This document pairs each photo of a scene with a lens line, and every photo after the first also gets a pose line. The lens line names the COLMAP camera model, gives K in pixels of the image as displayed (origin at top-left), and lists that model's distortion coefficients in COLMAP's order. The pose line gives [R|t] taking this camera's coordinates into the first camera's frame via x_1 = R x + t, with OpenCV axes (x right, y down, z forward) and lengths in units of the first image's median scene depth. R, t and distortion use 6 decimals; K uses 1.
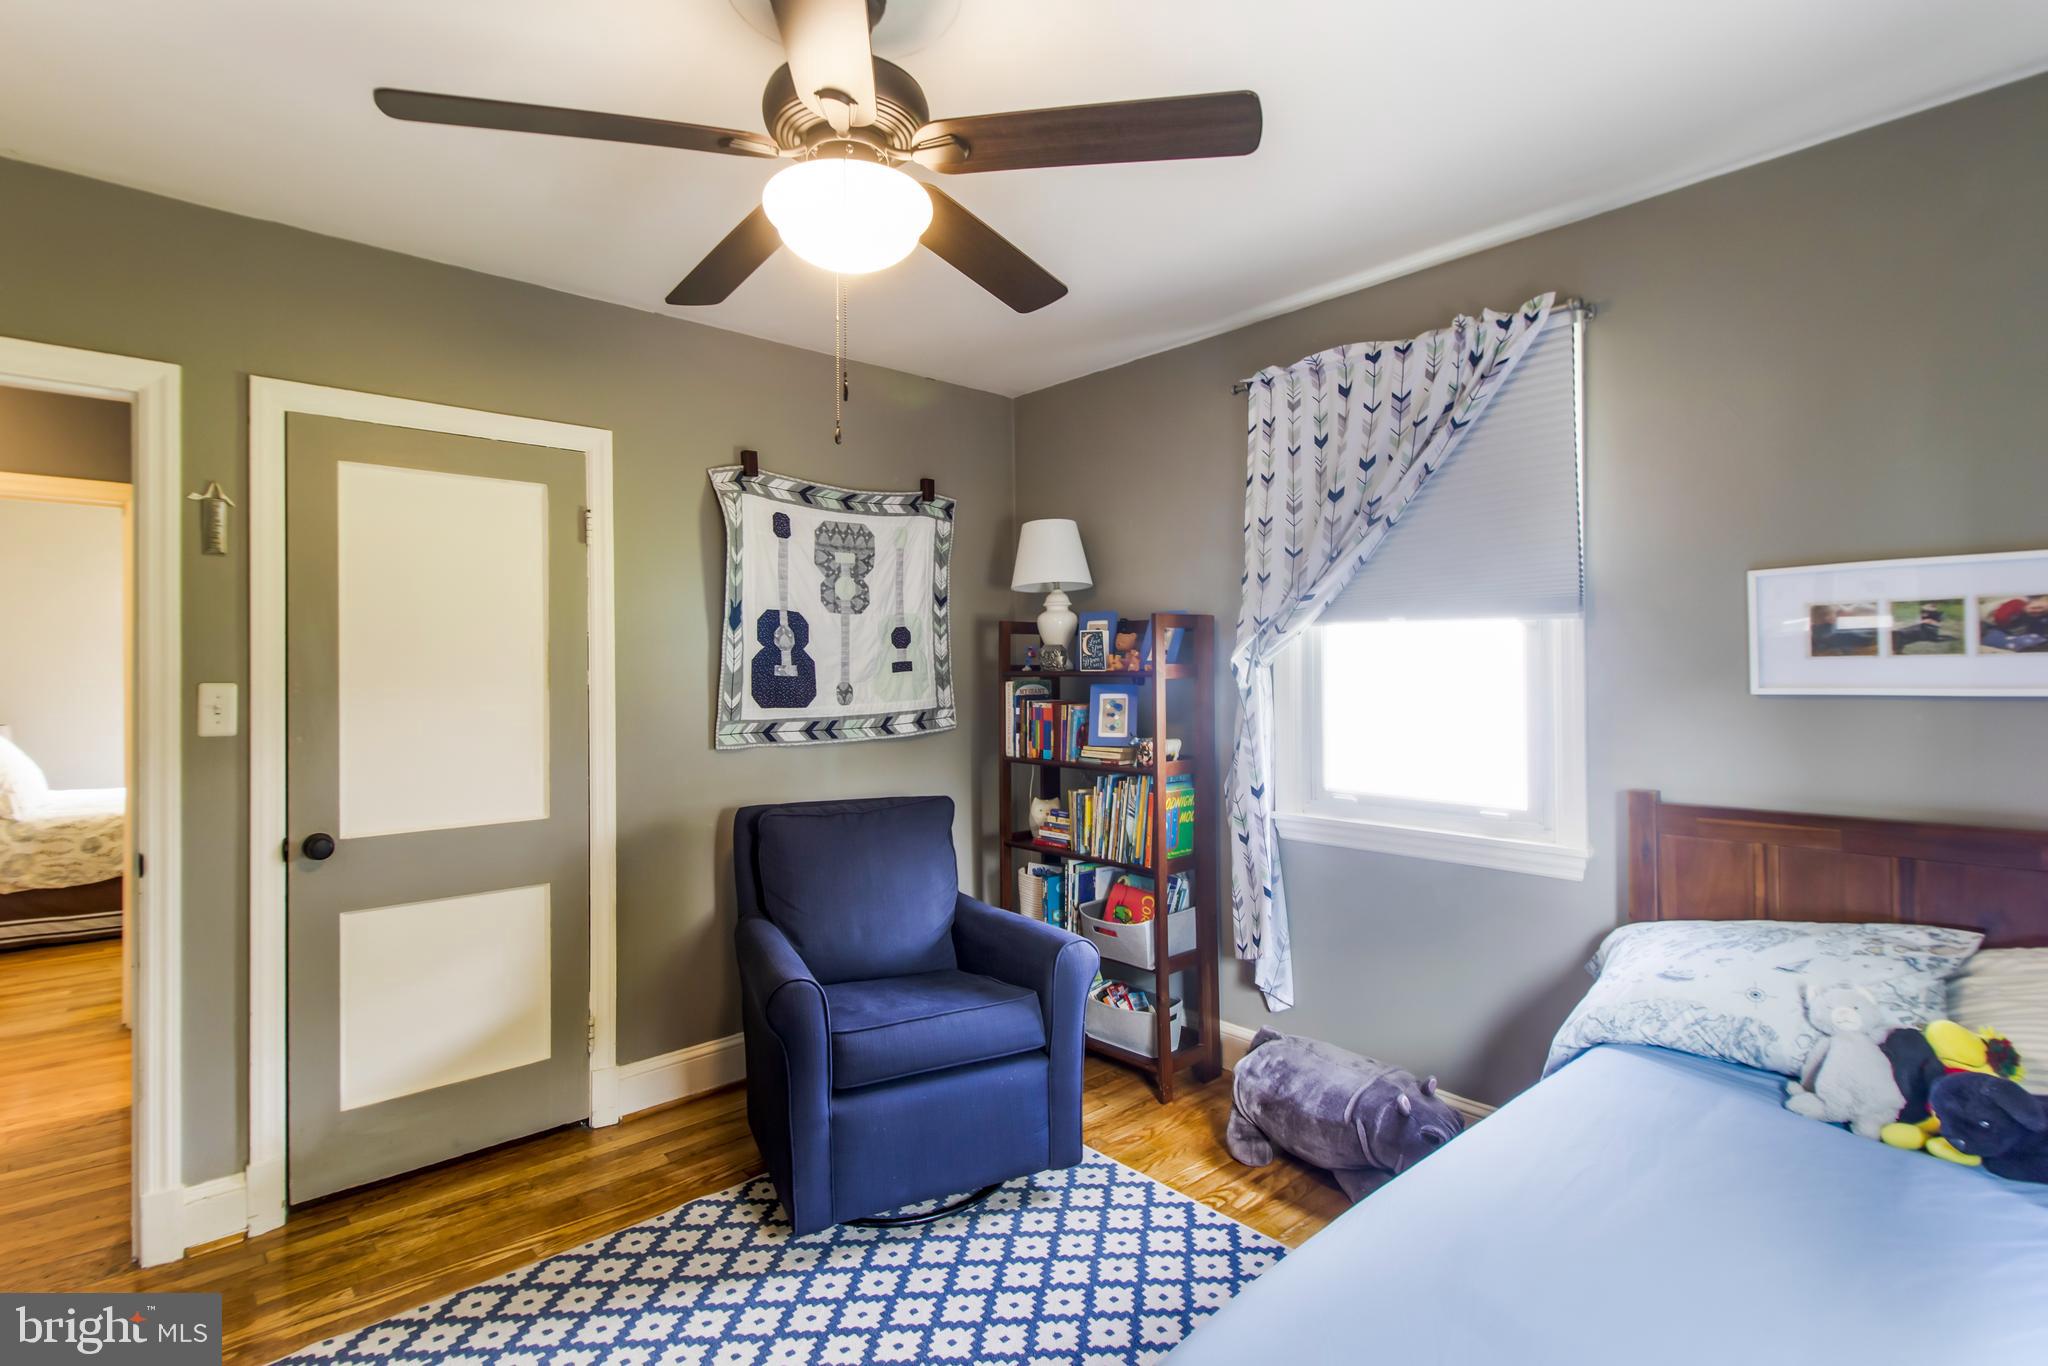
lens RADIAL K [[982.0, 0, 1008.9], [0, 982.0, 644.7], [0, 0, 1]] dist [0.028788, -0.014704]
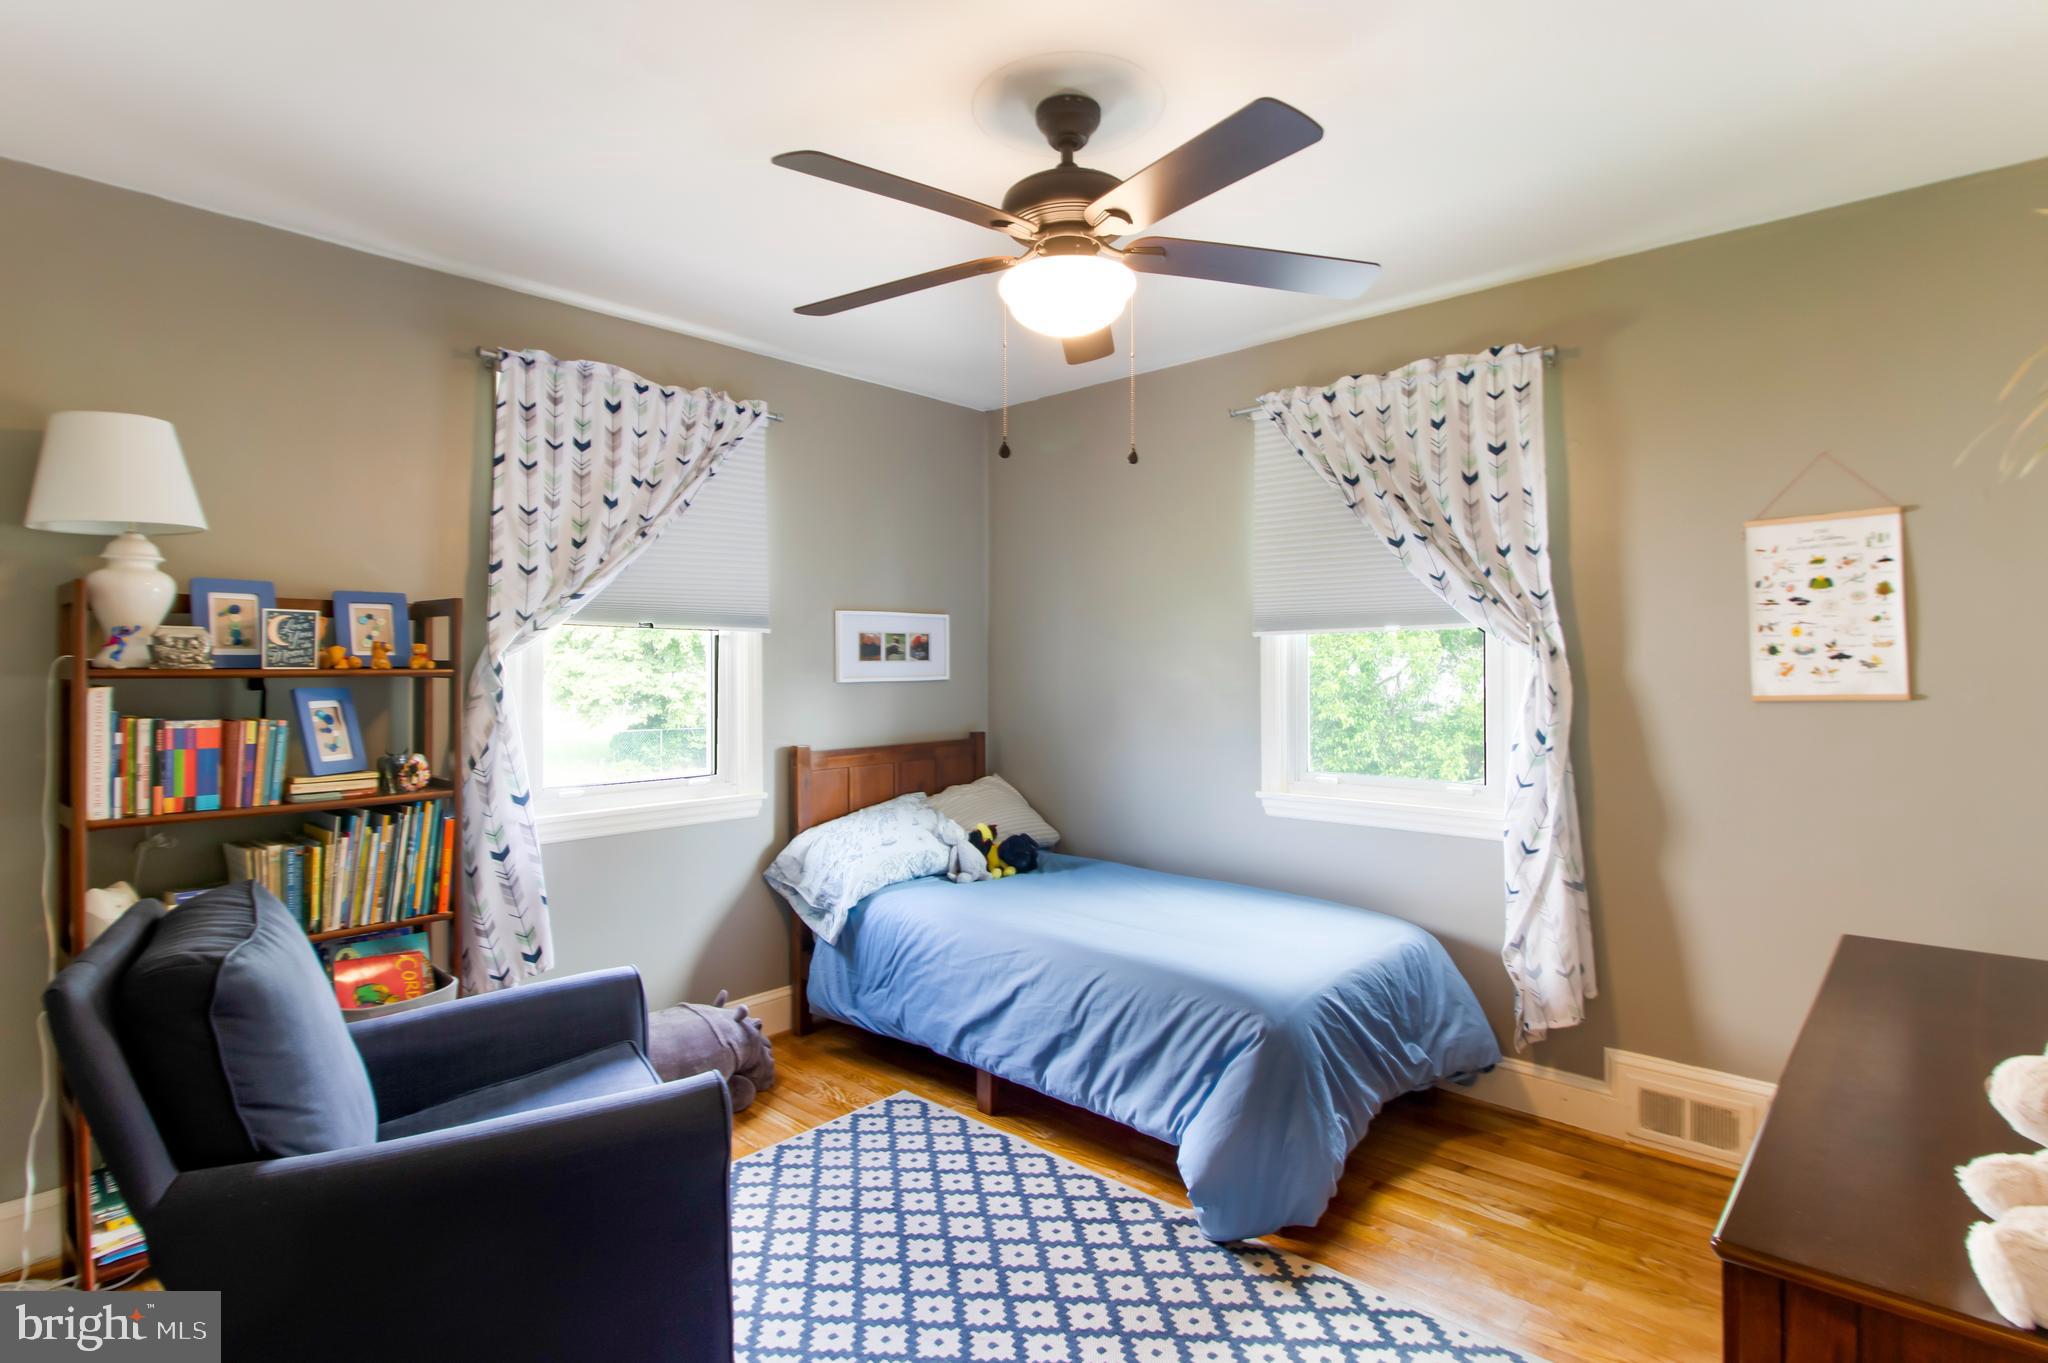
lens RADIAL K [[982.0, 0, 1008.9], [0, 982.0, 643.2], [0, 0, 1]] dist [0.028788, -0.014704]
pose [[-0.080165, 0.034116, 0.996198, -0.713373], [-0.016593, 0.999230, -0.035555, 0.027920], [-0.996643, -0.019381, -0.079538, 0.616995]]
